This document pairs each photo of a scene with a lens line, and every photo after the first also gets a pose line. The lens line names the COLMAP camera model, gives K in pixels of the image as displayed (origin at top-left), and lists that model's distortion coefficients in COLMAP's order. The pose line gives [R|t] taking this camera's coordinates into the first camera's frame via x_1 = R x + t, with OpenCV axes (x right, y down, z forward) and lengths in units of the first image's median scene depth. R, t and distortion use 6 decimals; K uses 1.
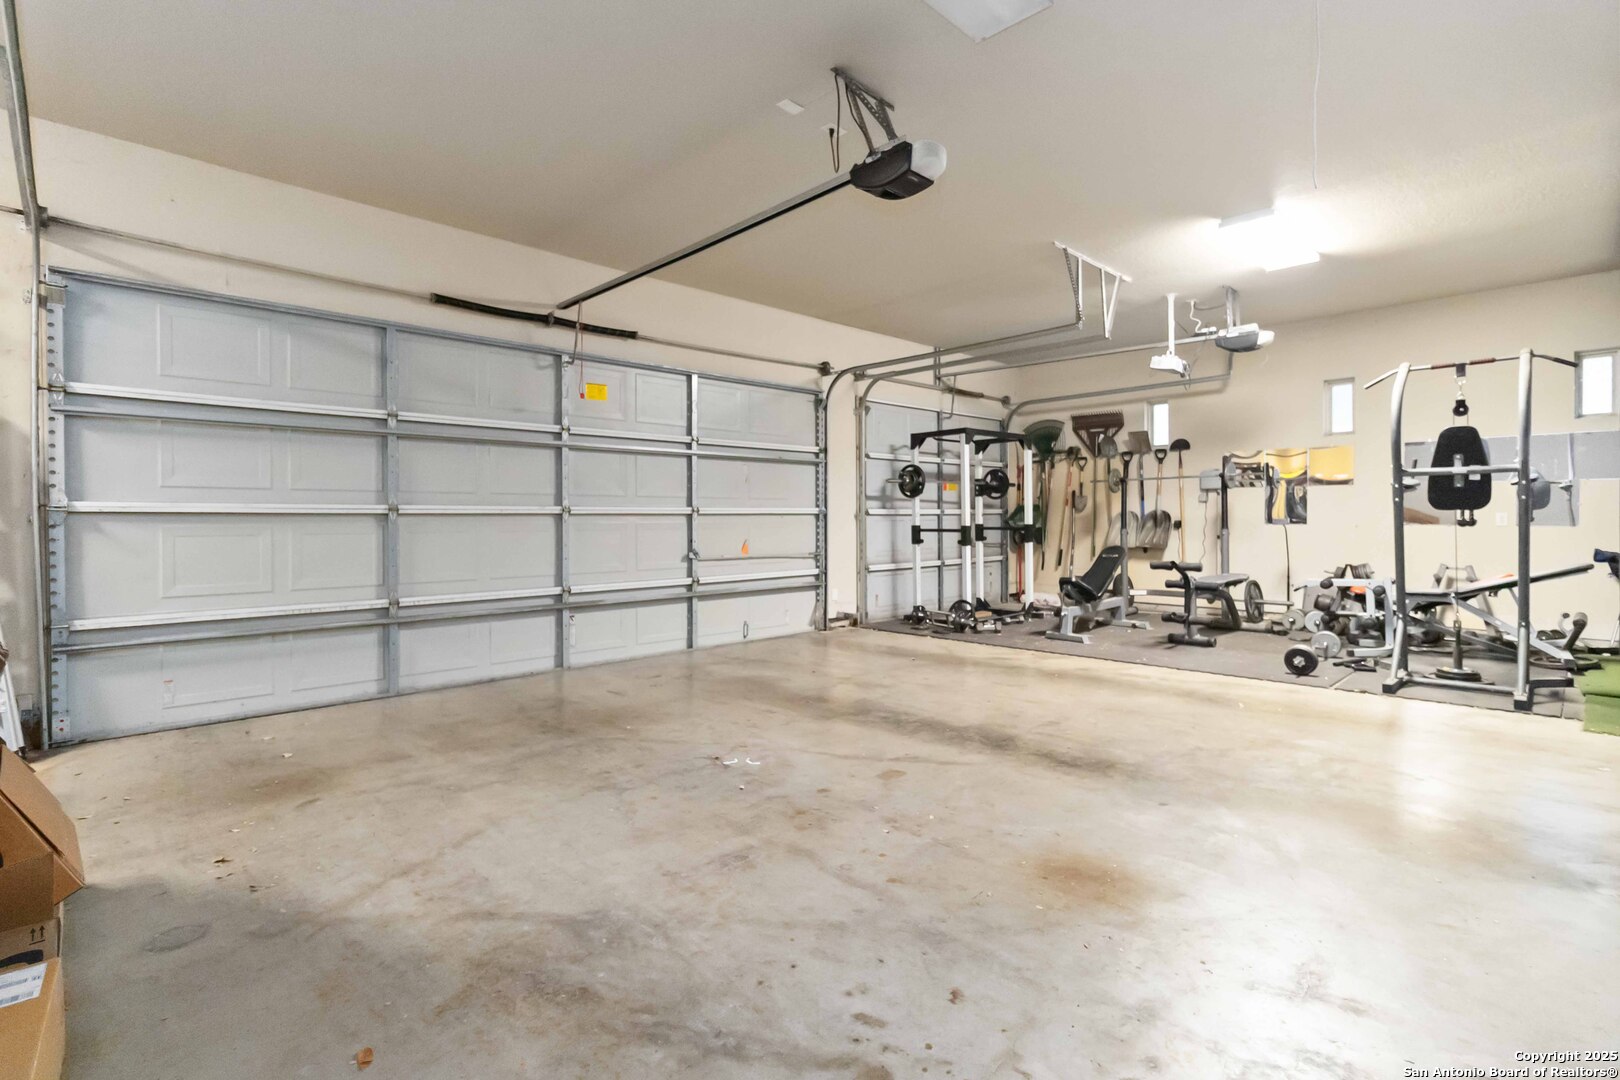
lens RADIAL K [[766.9, 0, 823.9], [0, 766.9, 530.0], [0, 0, 1]] dist [0.006845, -0.001612]
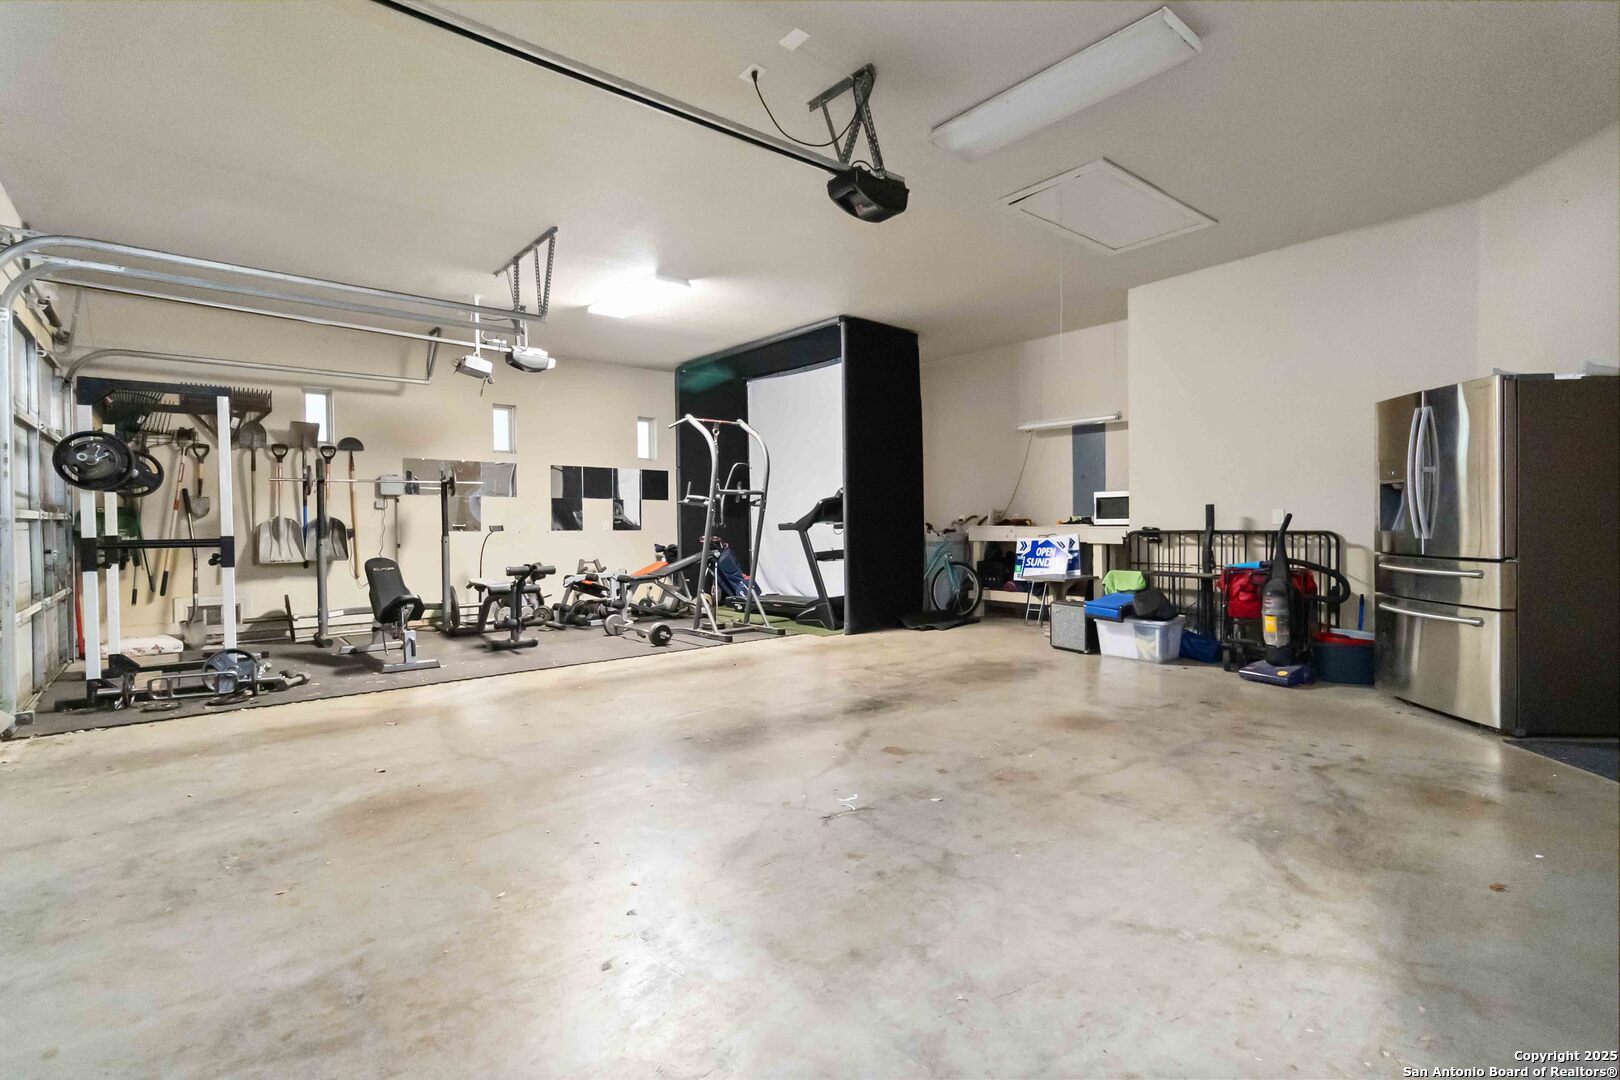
lens RADIAL K [[766.9, 0, 822.1], [0, 766.9, 534.4], [0, 0, 1]] dist [0.006845, -0.001612]
pose [[0.081466, -0.010026, 0.996626, -0.379359], [0.024388, 0.999670, 0.008063, 0.000114], [-0.996378, 0.023649, 0.081684, 0.380859]]
